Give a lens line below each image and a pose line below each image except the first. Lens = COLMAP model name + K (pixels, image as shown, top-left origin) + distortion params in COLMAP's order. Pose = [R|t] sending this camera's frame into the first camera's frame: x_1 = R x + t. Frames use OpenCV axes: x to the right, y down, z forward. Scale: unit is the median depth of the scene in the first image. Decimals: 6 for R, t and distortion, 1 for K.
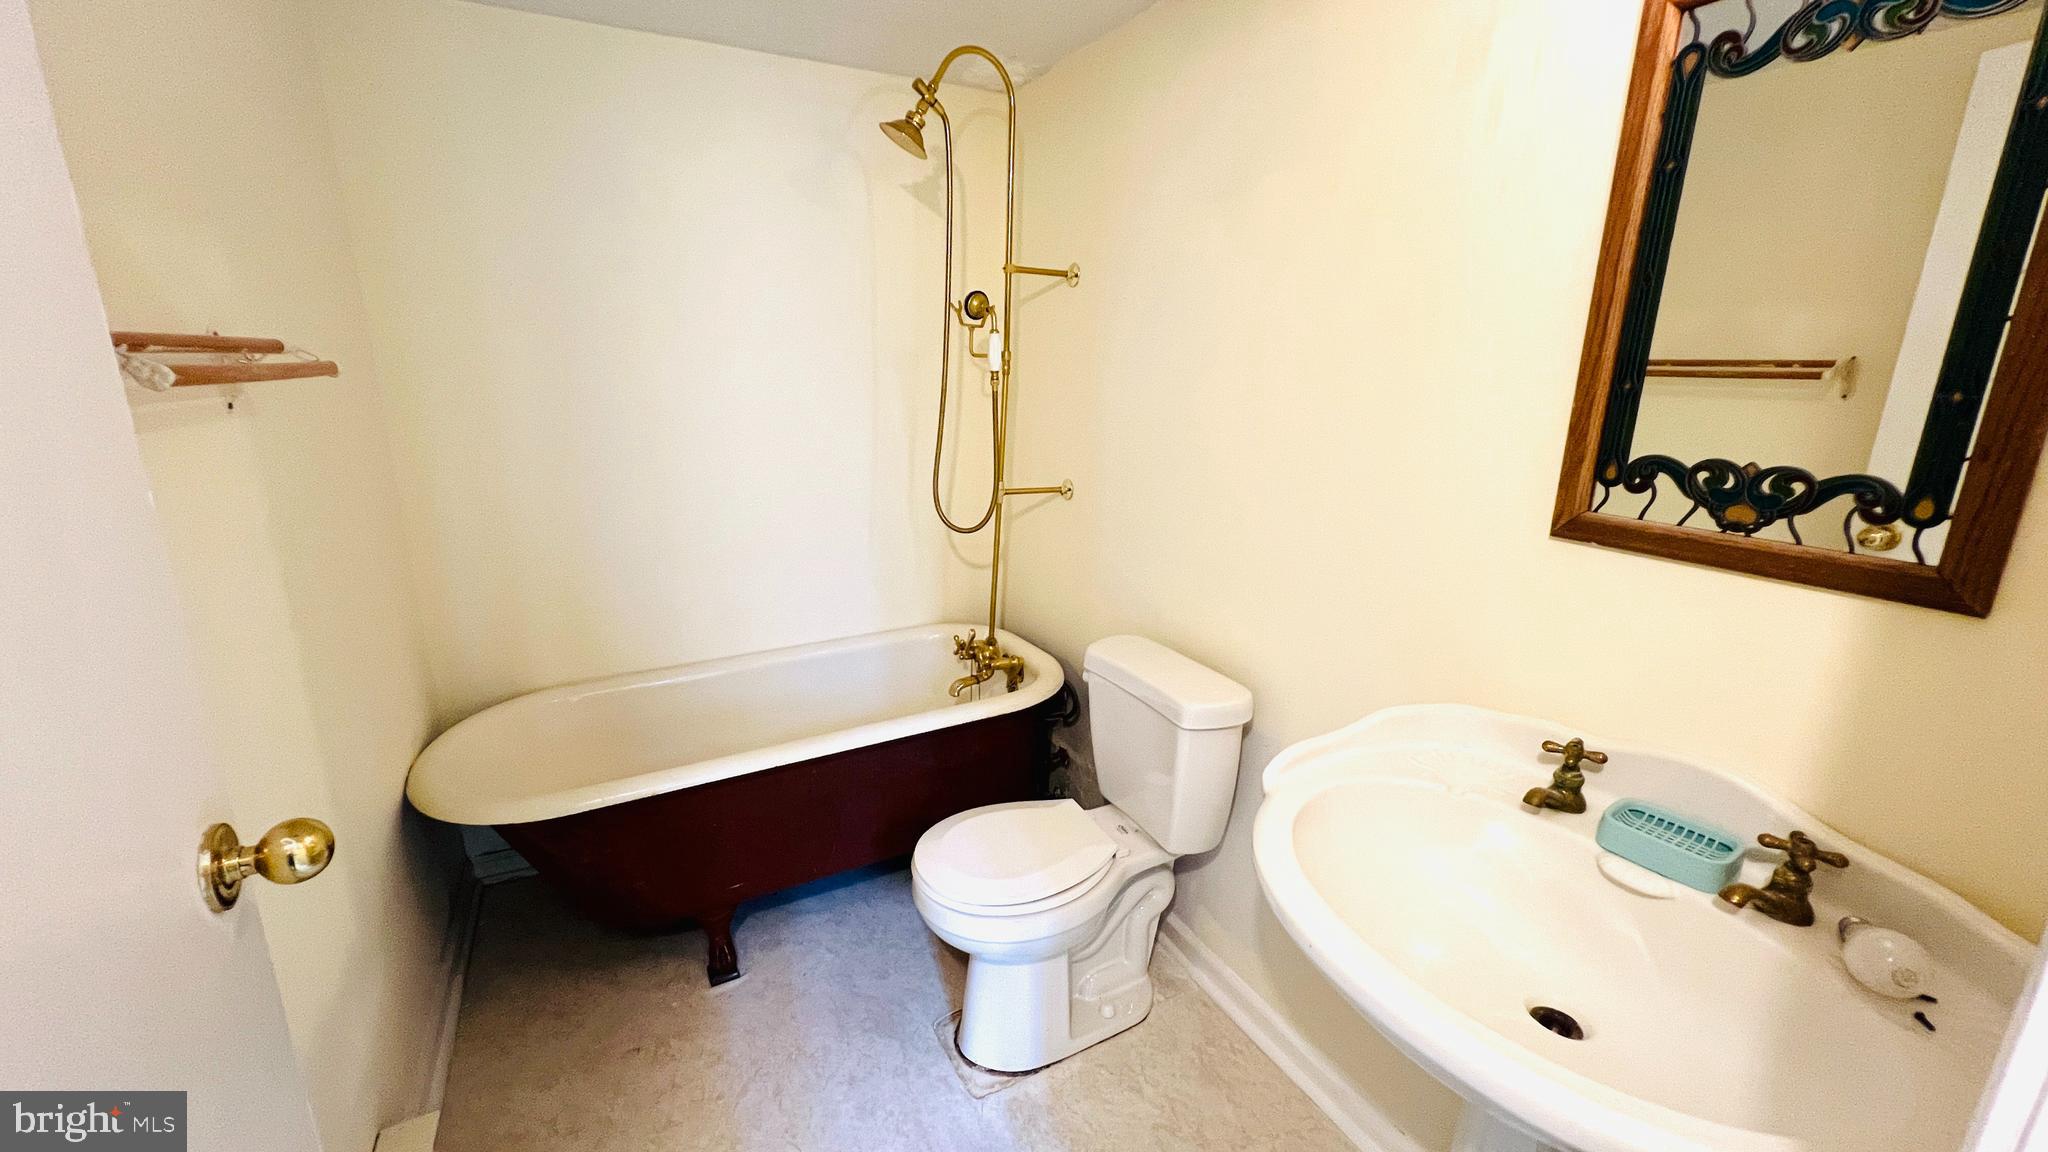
lens RADIAL K [[819.0, 0, 1009.9], [0, 819.0, 569.5], [0, 0, 1]] dist [0.004924, 0.000244]
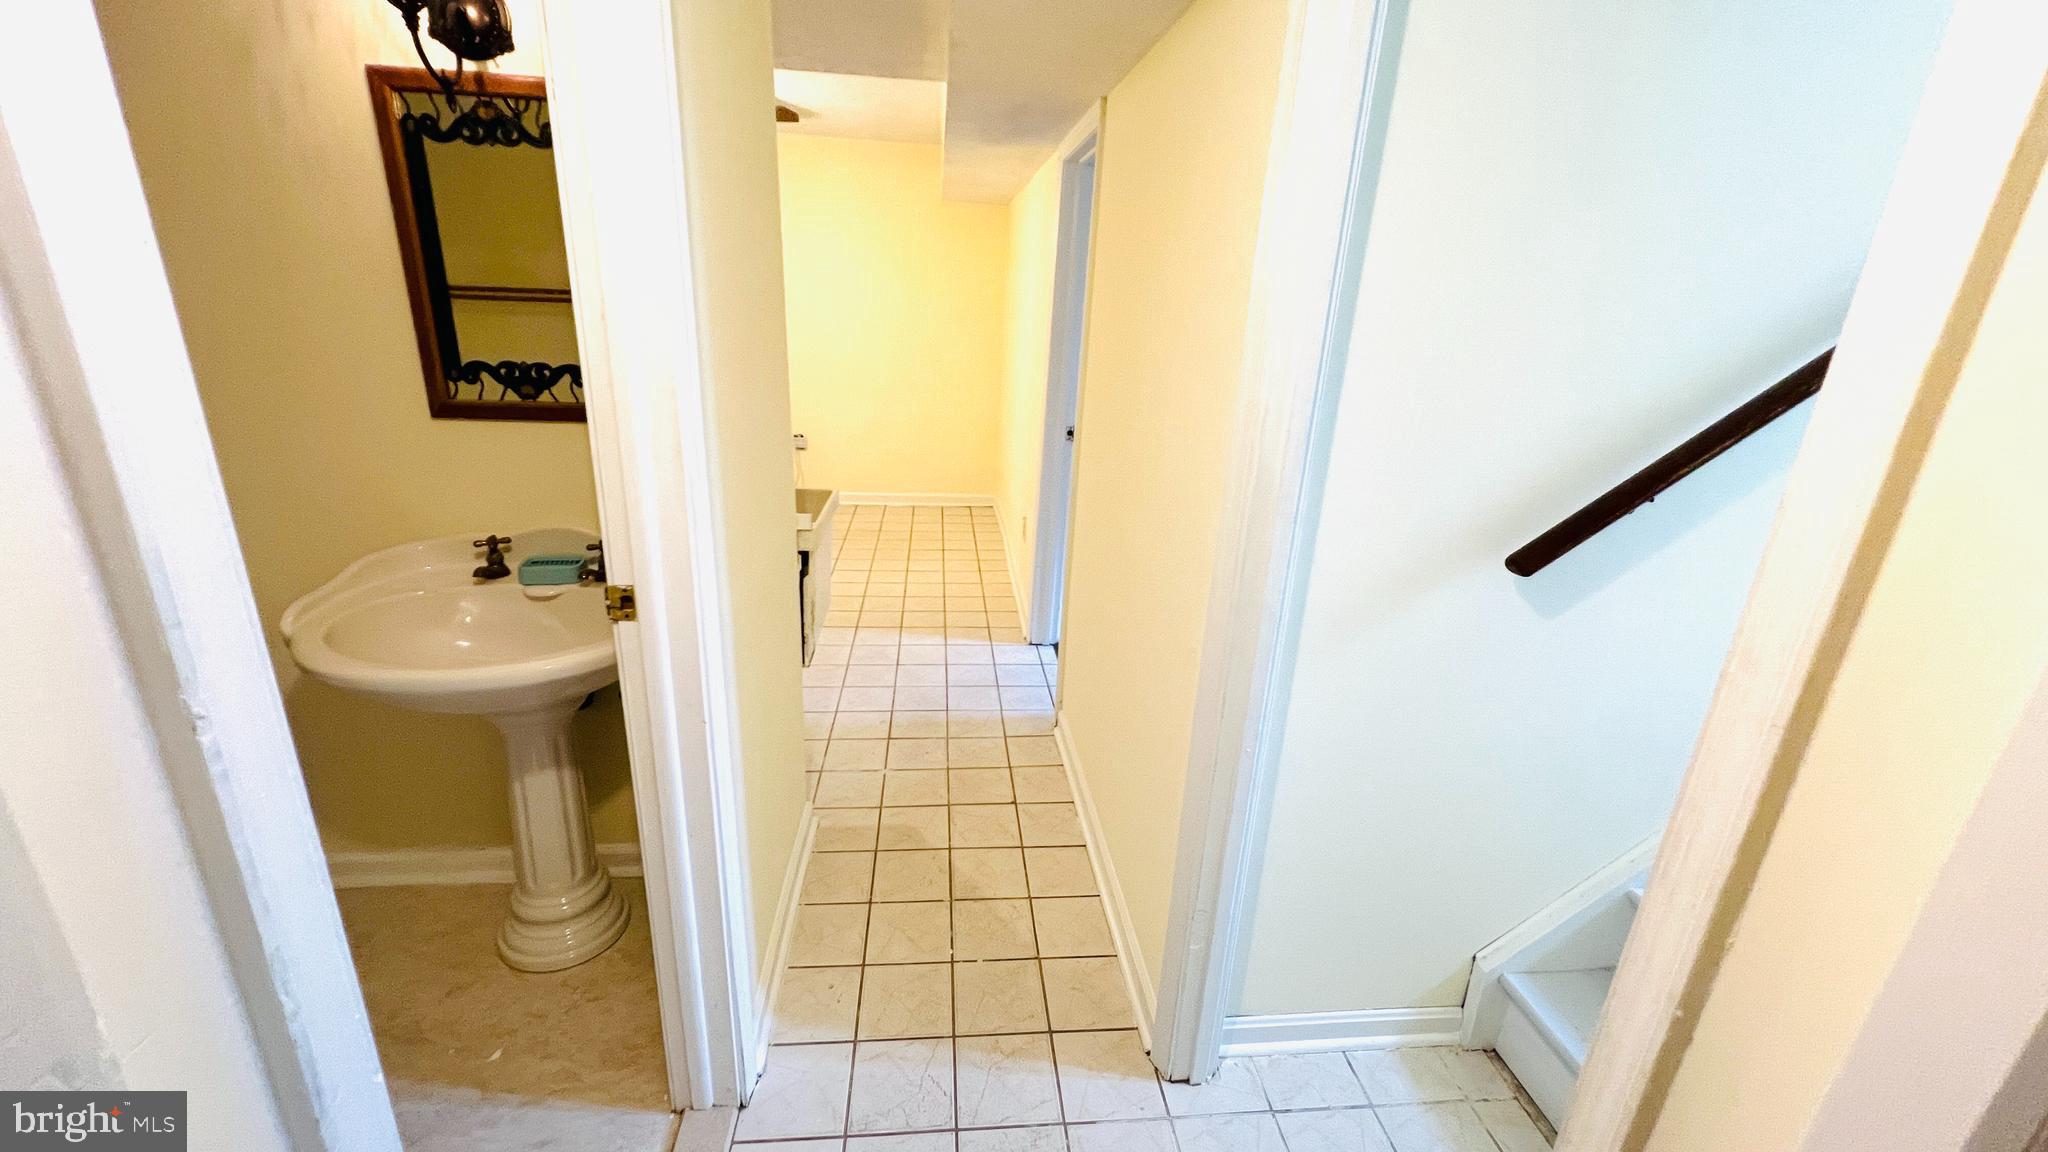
lens RADIAL K [[819.0, 0, 1018.1], [0, 819.0, 580.8], [0, 0, 1]] dist [0.004924, 0.000244]
pose [[0.341072, -0.286350, 0.895362, -0.504486], [0.198404, 0.952947, 0.229188, 0.134002], [-0.918861, 0.099474, 0.381836, -0.664517]]
